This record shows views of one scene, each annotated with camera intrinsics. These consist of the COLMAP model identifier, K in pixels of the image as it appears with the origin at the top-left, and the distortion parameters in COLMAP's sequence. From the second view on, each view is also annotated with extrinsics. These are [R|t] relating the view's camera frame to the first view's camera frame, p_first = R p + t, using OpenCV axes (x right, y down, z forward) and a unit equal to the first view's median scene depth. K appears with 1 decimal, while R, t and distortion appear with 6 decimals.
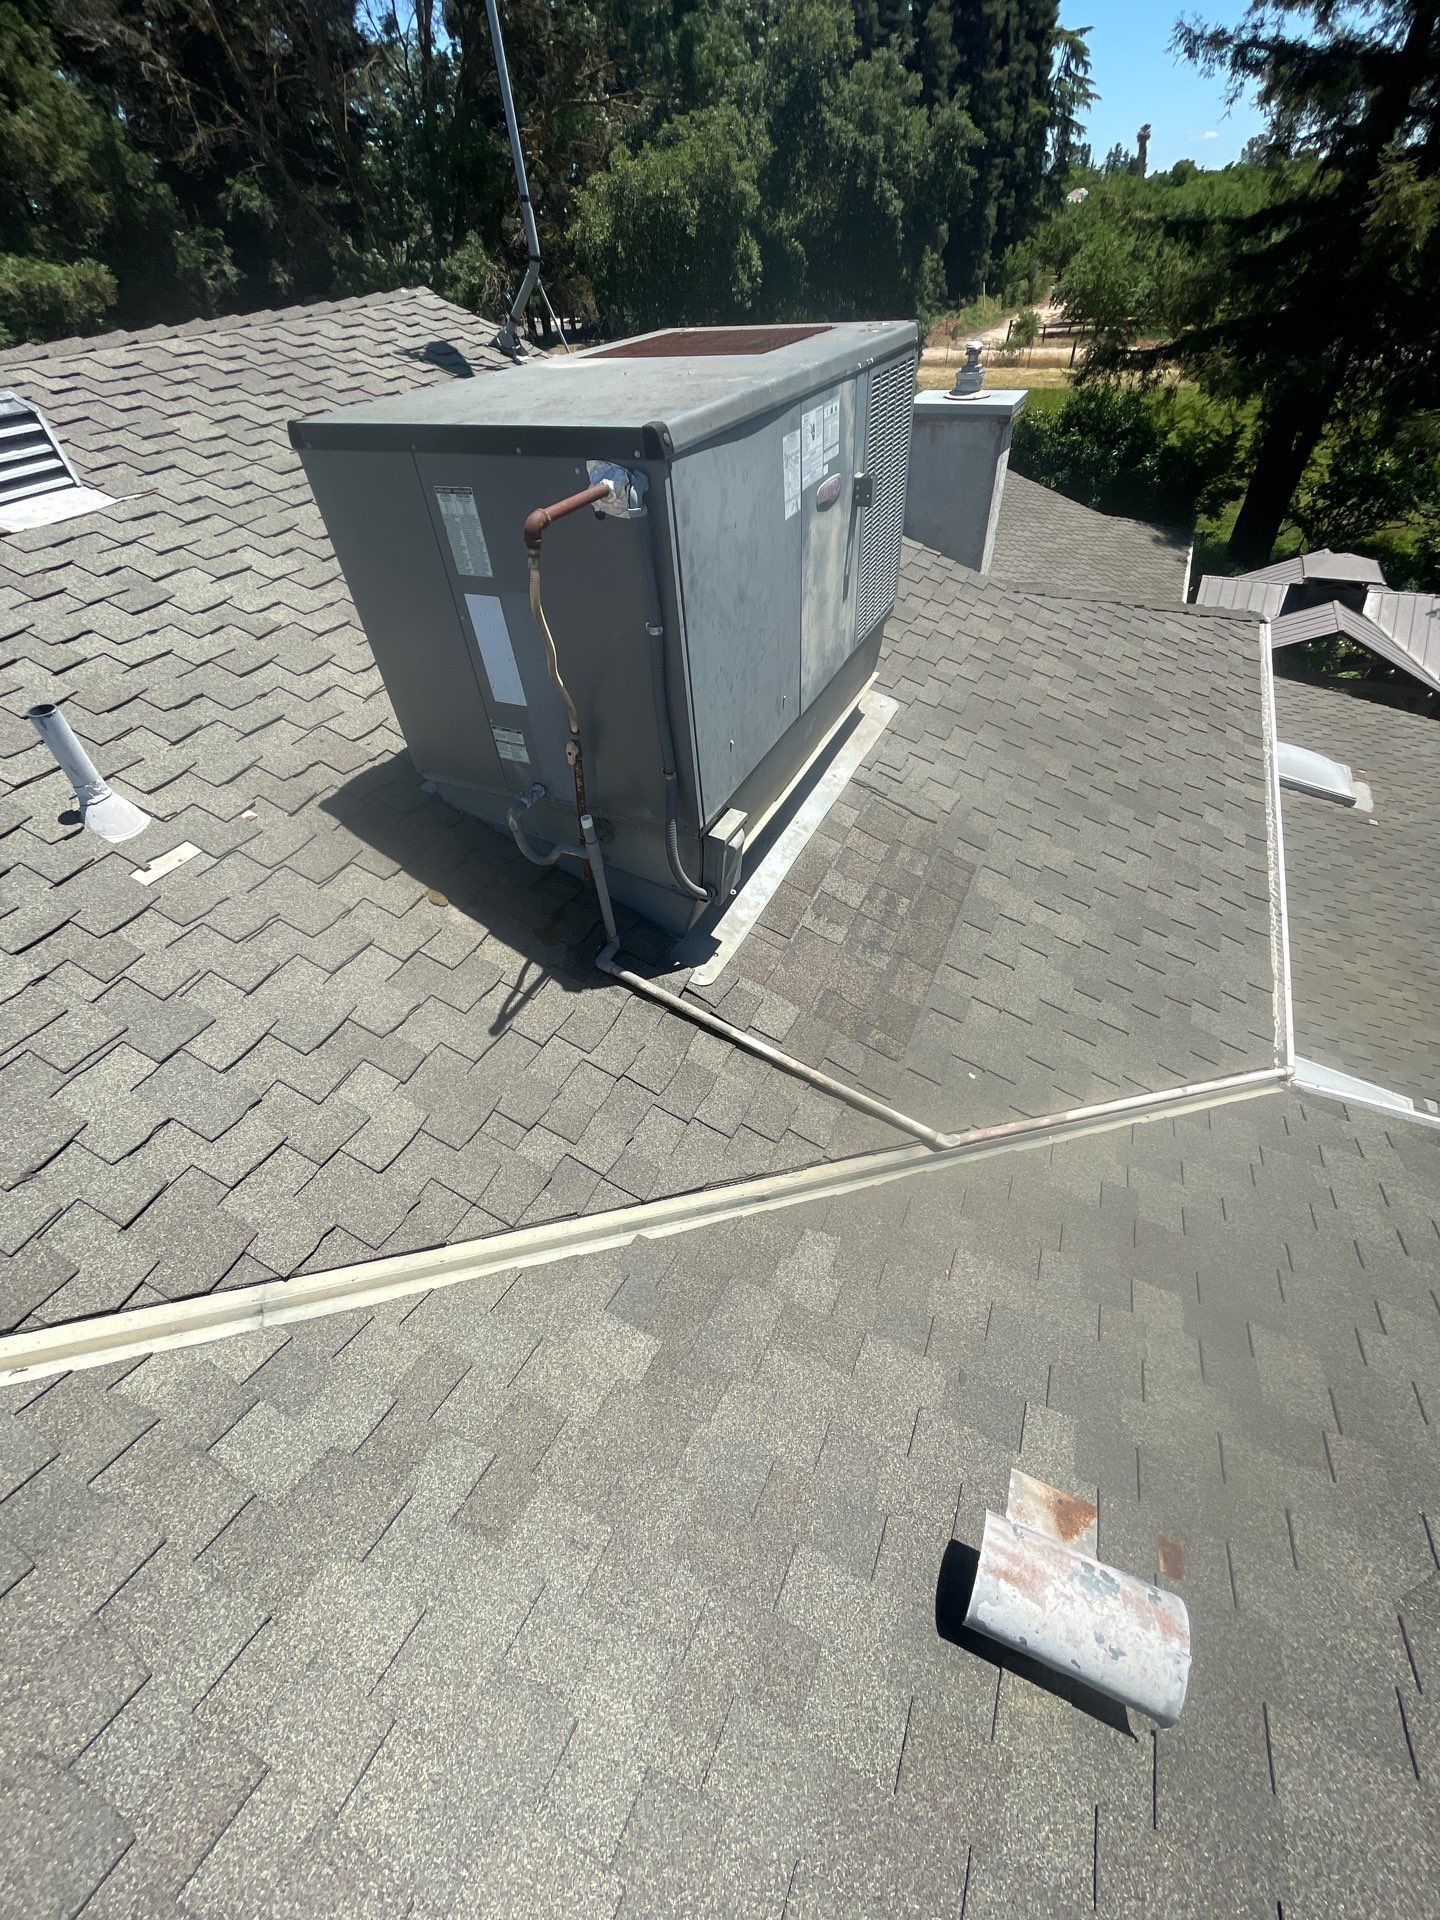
lens RADIAL K [[779.5, 0, 724.9], [0, 779.5, 957.8], [0, 0, 1]] dist [-0.003210, -0.000793]
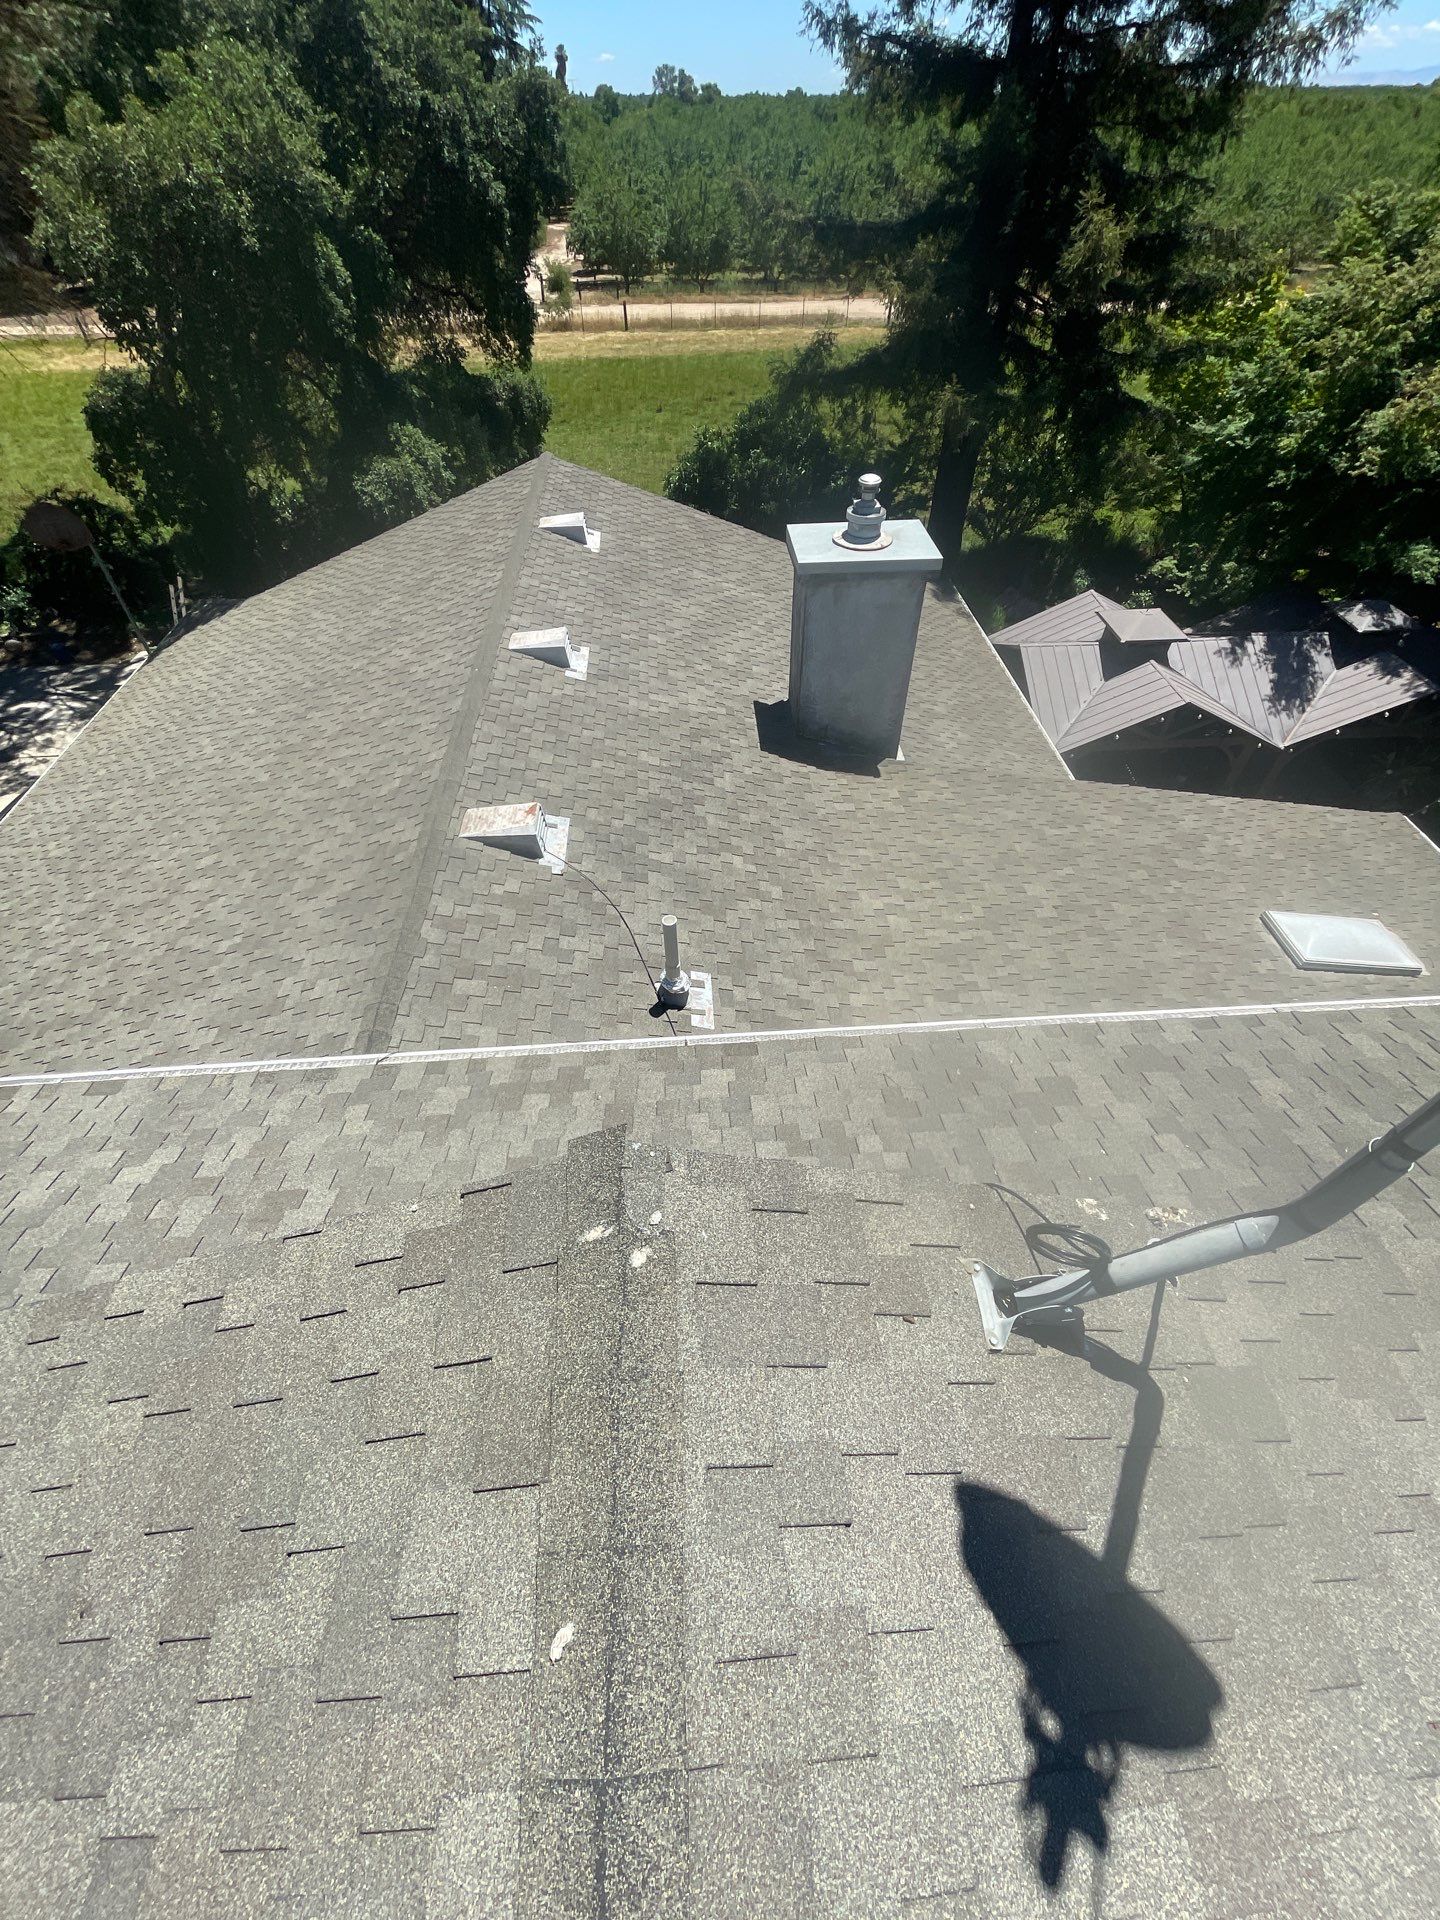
lens RADIAL K [[779.5, 0, 733.2], [0, 779.5, 963.7], [0, 0, 1]] dist [-0.003210, -0.000793]
pose [[0.872124, -0.332098, 0.359320, -0.175847], [0.310797, 0.943199, 0.117392, -0.366422], [-0.377896, 0.009295, 0.925801, 0.273004]]
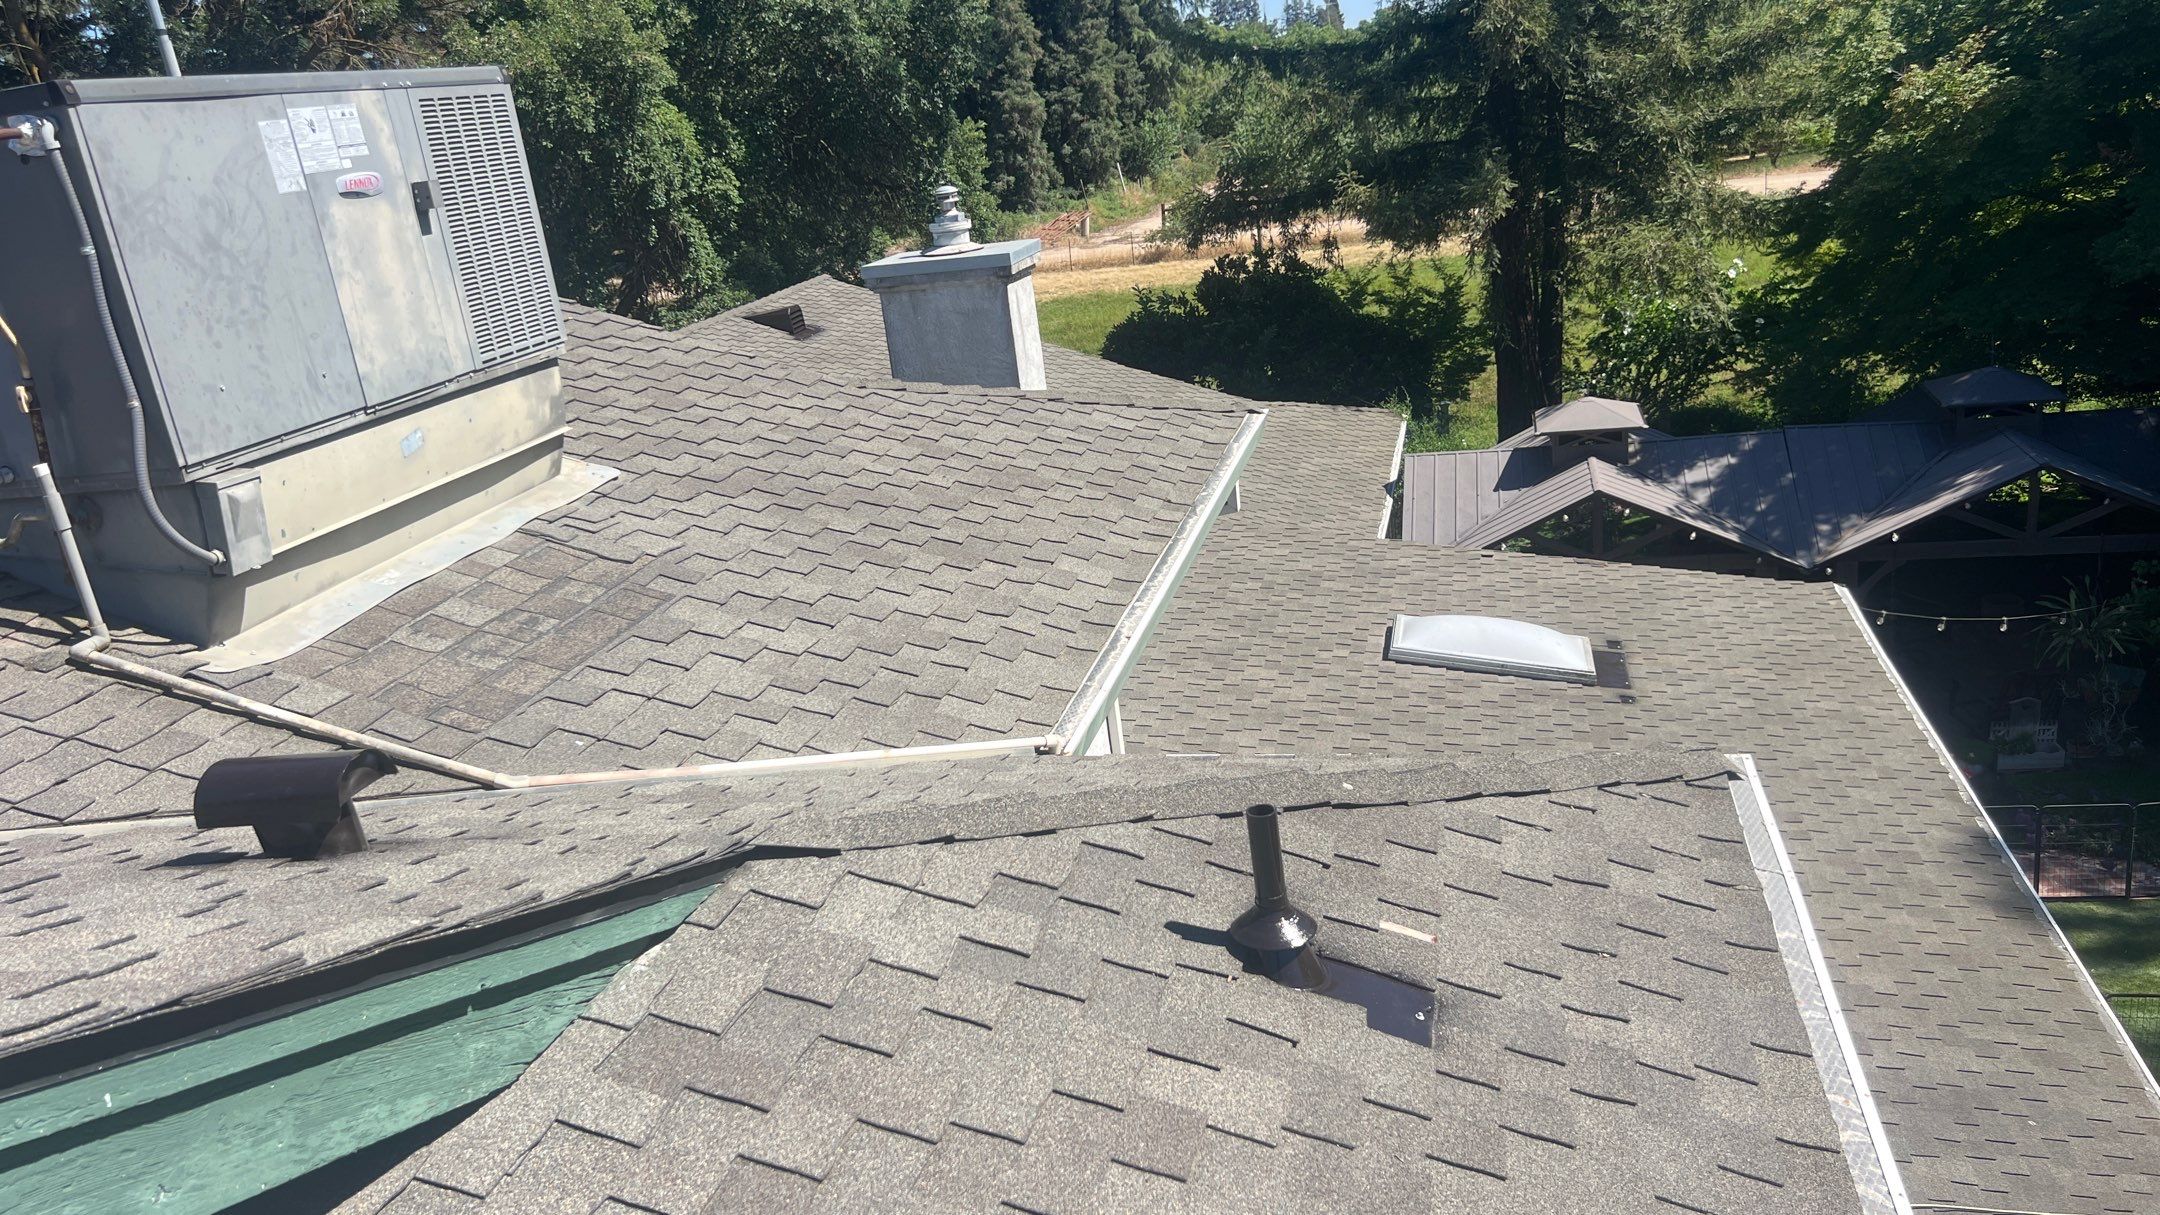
lens RADIAL K [[1622.3, 0, 1080.1], [0, 1622.3, 606.2], [0, 0, 1]] dist [0.062535, -0.083597]
pose [[0.976779, -0.123905, 0.174786, 0.103871], [0.189339, 0.881002, -0.433573, 0.163719], [-0.100265, 0.456599, 0.884005, -0.118206]]
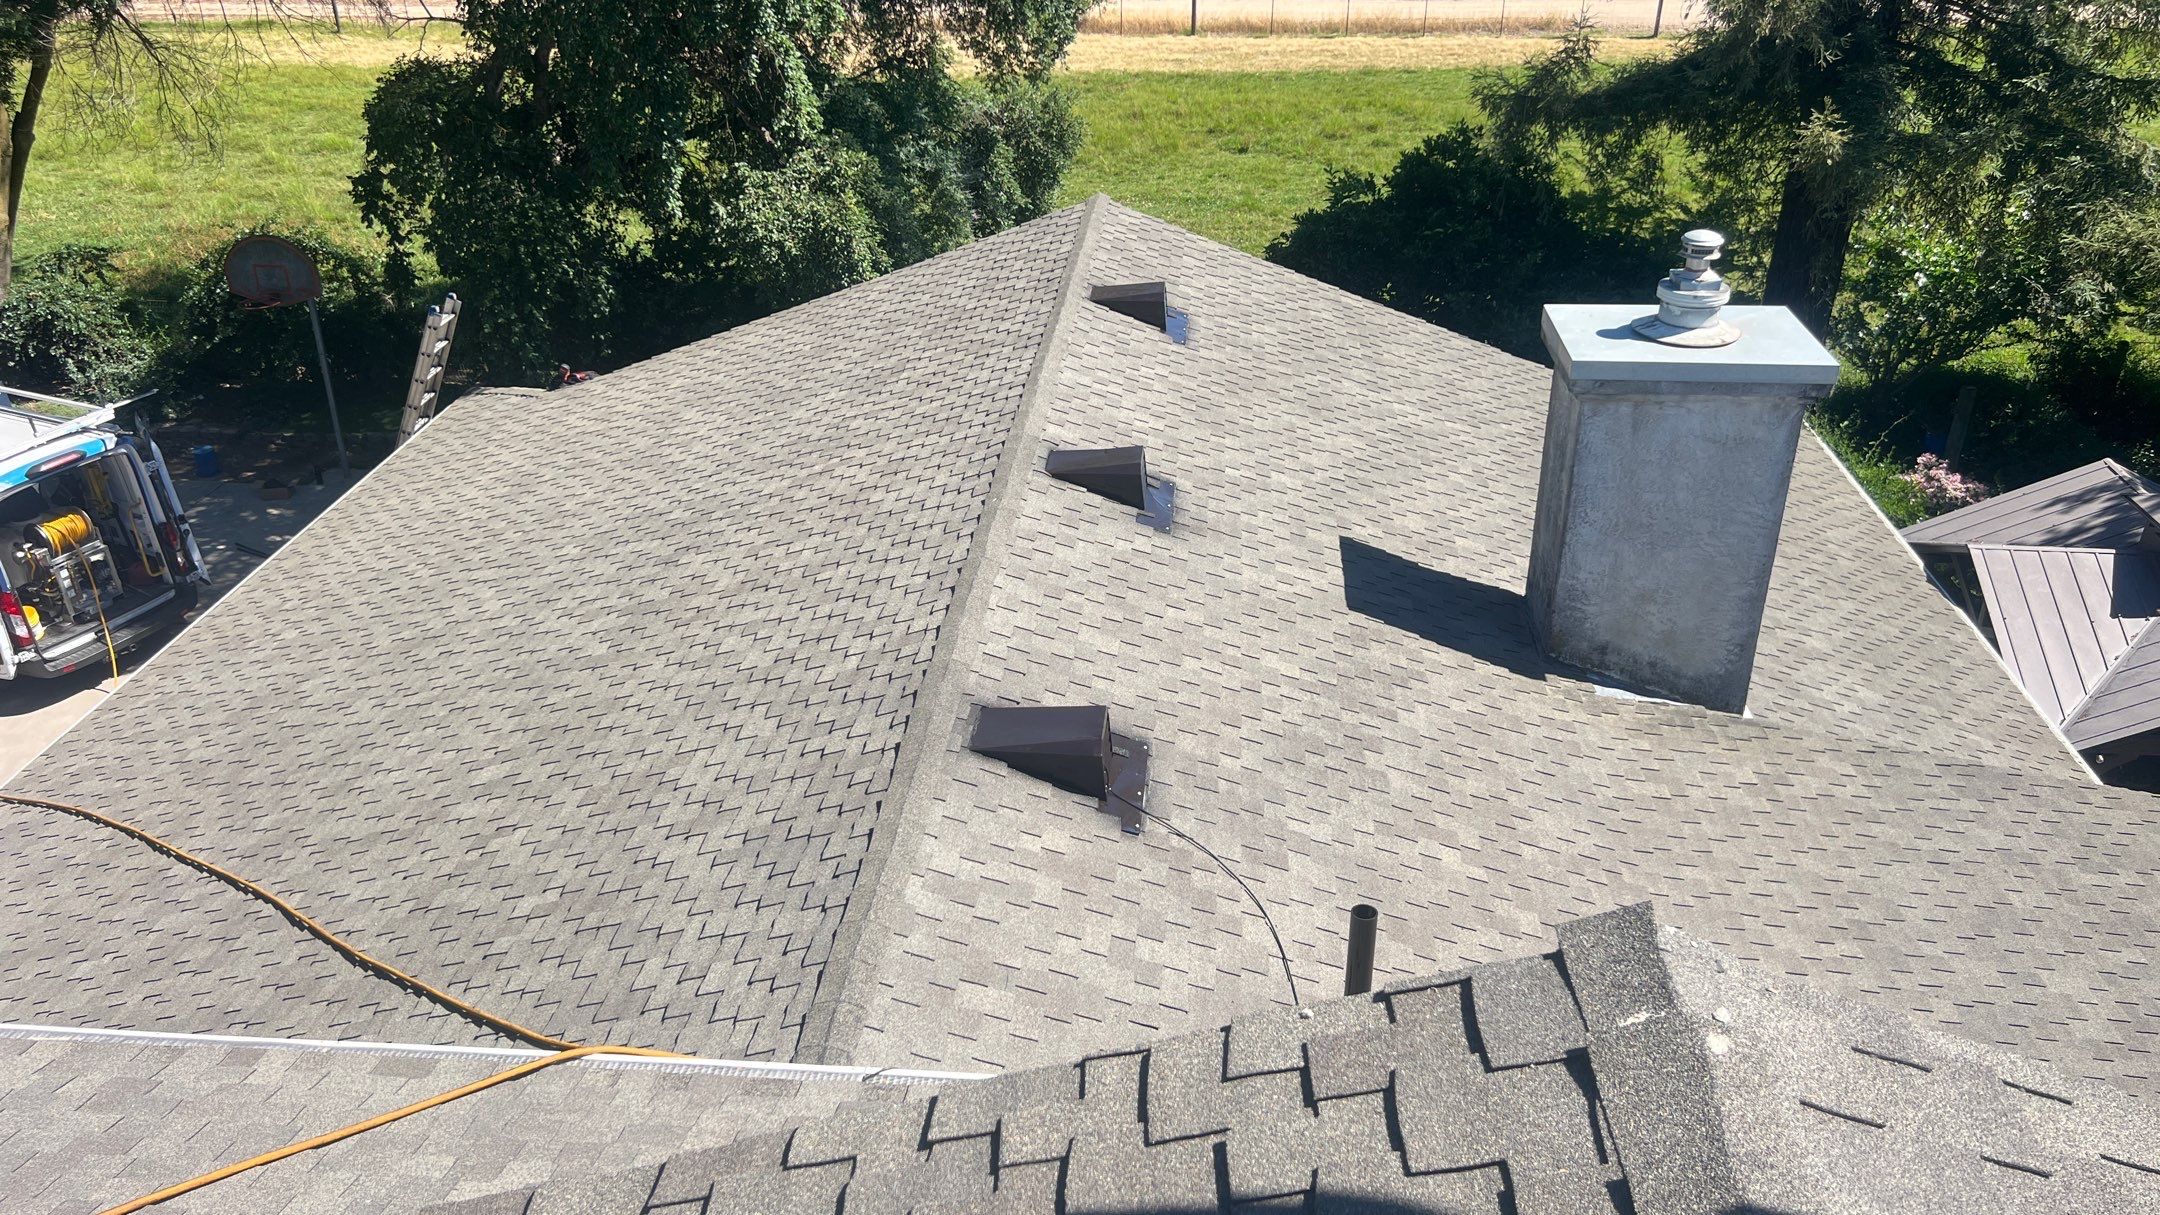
lens RADIAL K [[1622.3, 0, 1075.3], [0, 1622.3, 609.6], [0, 0, 1]] dist [0.062535, -0.083597]
pose [[0.940071, -0.124217, 0.317548, -0.258206], [0.208971, 0.945775, -0.248676, -0.335976], [-0.269439, 0.300132, 0.915054, 0.239678]]
